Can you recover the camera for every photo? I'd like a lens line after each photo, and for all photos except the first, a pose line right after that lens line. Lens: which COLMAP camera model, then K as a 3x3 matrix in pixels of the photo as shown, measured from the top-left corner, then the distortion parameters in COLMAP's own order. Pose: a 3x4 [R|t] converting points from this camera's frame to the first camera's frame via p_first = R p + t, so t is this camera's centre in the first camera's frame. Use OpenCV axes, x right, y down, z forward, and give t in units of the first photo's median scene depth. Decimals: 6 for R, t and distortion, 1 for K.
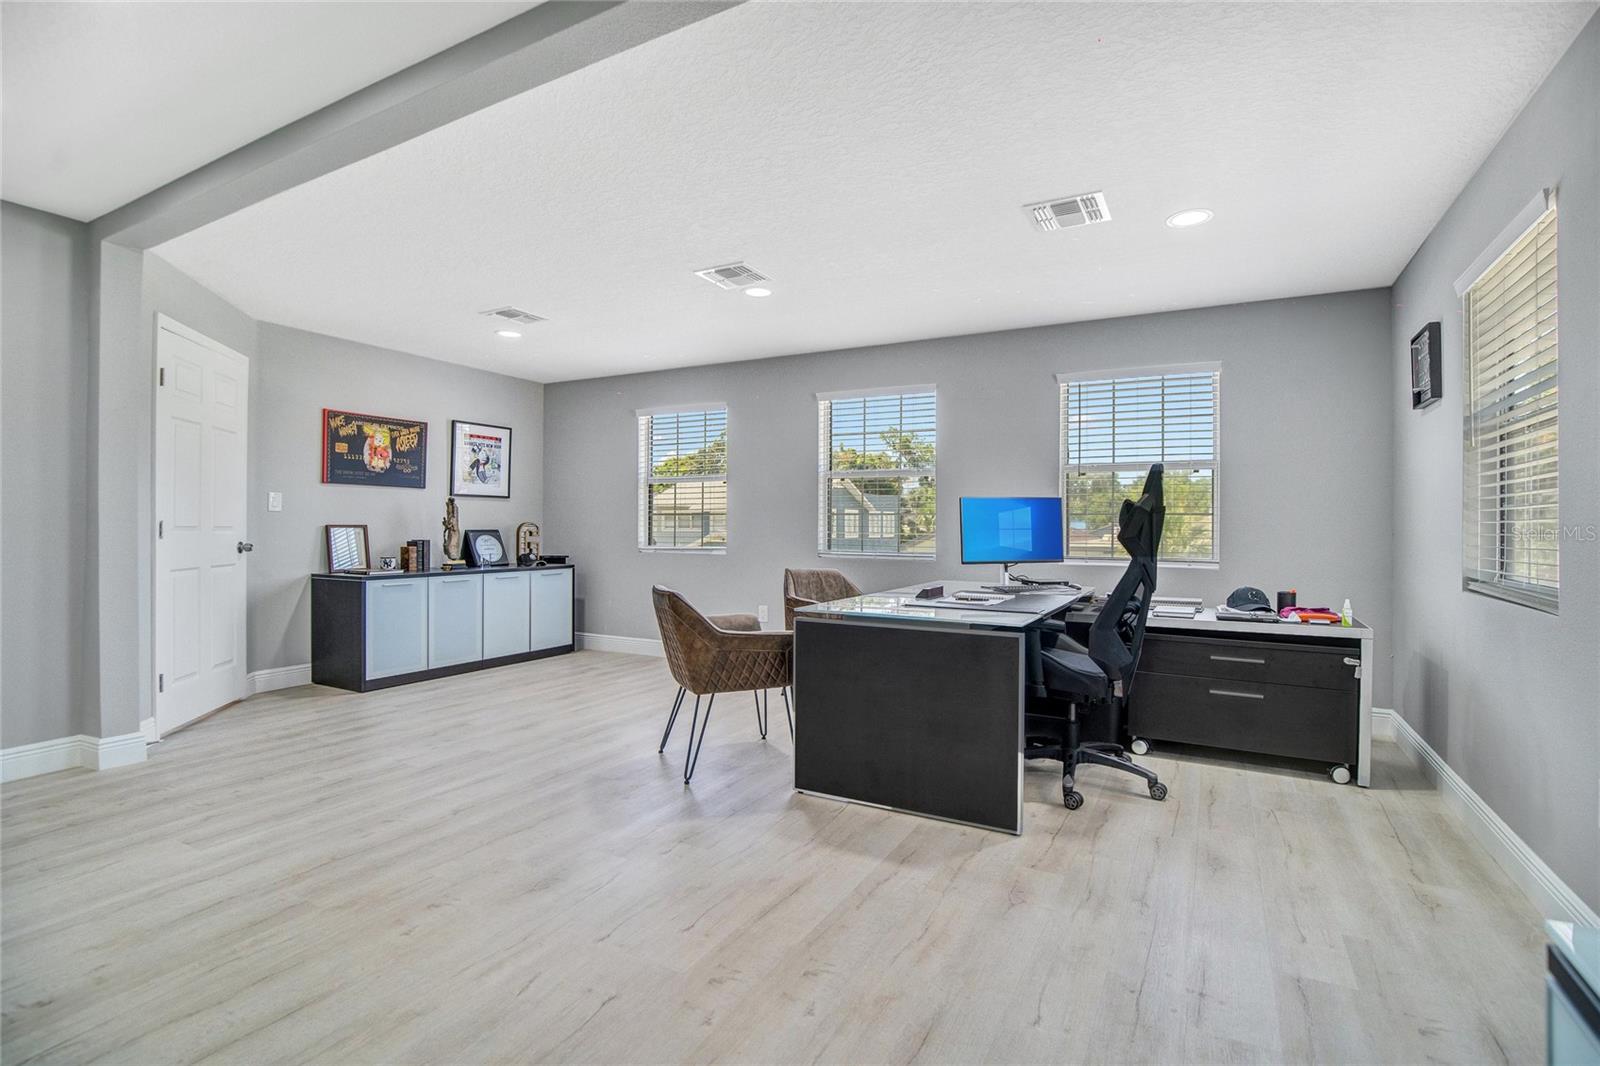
lens RADIAL K [[748.0, 0, 800.0], [0, 748.0, 533.0], [0, 0, 1]] dist [-0.001315, 0.000090]
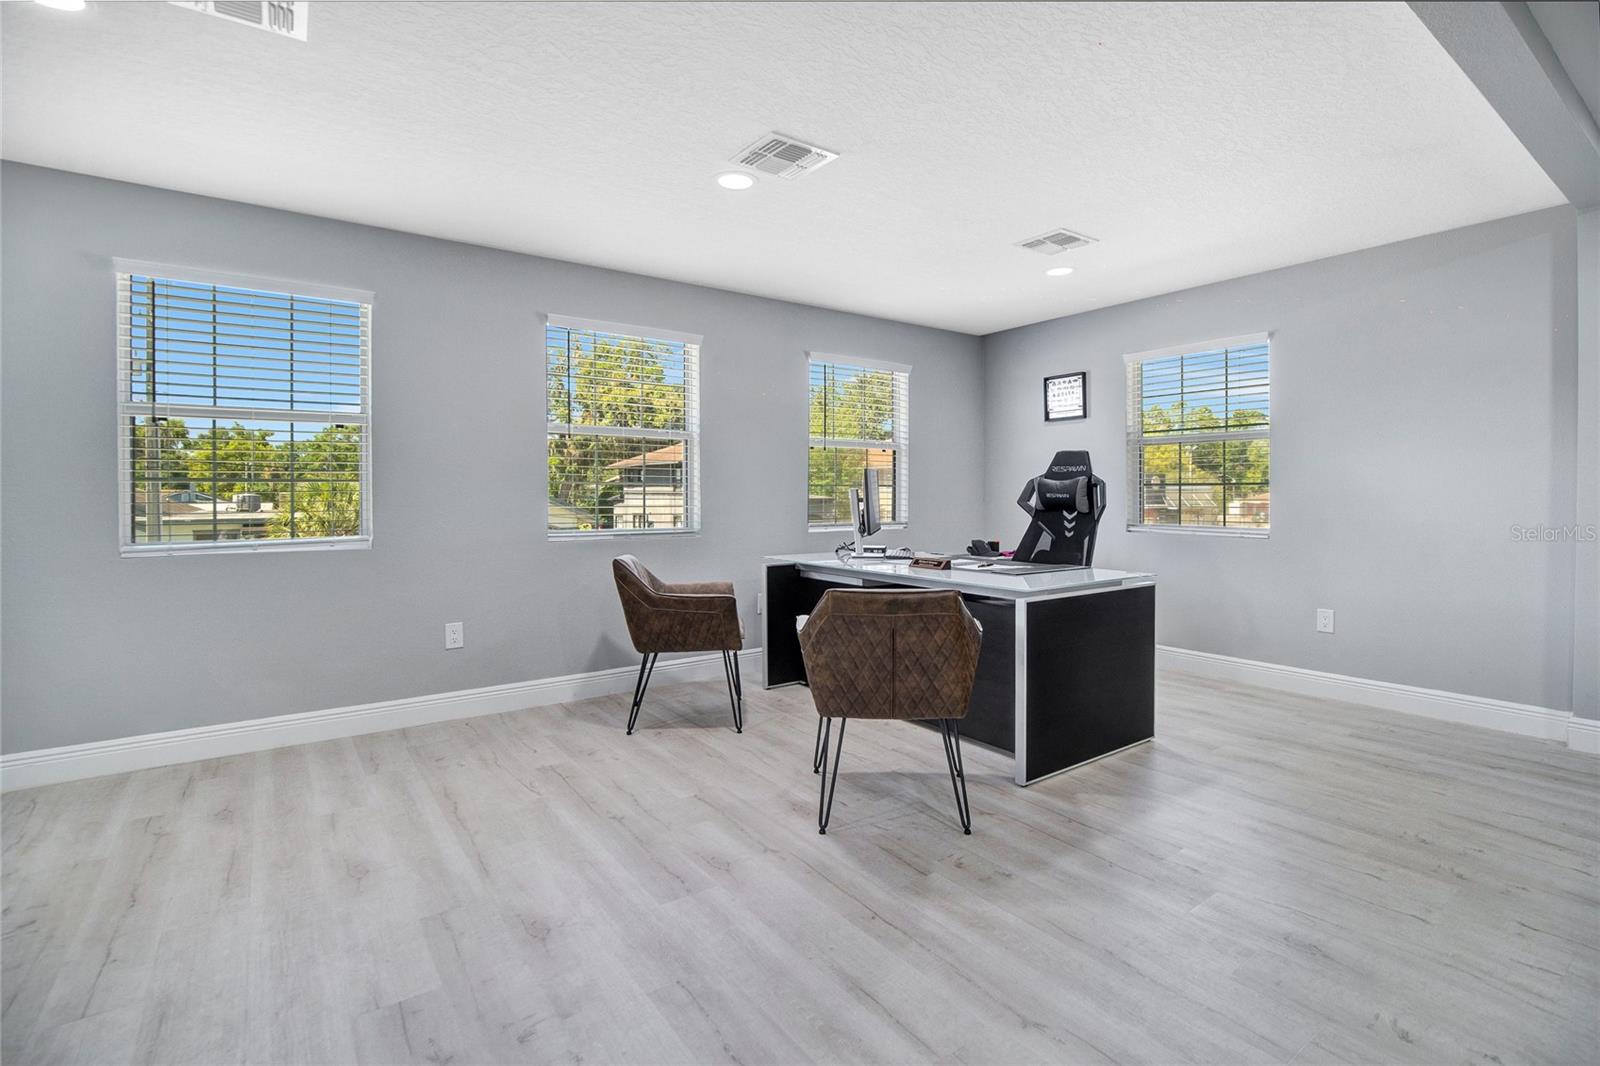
lens RADIAL K [[740.1, 0, 800.0], [0, 740.1, 533.0], [0, 0, 1]] dist [-0.027686, 0.000149]
pose [[0.429552, -0.061841, 0.900922, -0.931537], [0.009566, 0.997908, 0.063937, -0.035389], [-0.902991, -0.018846, 0.429245, 0.851034]]
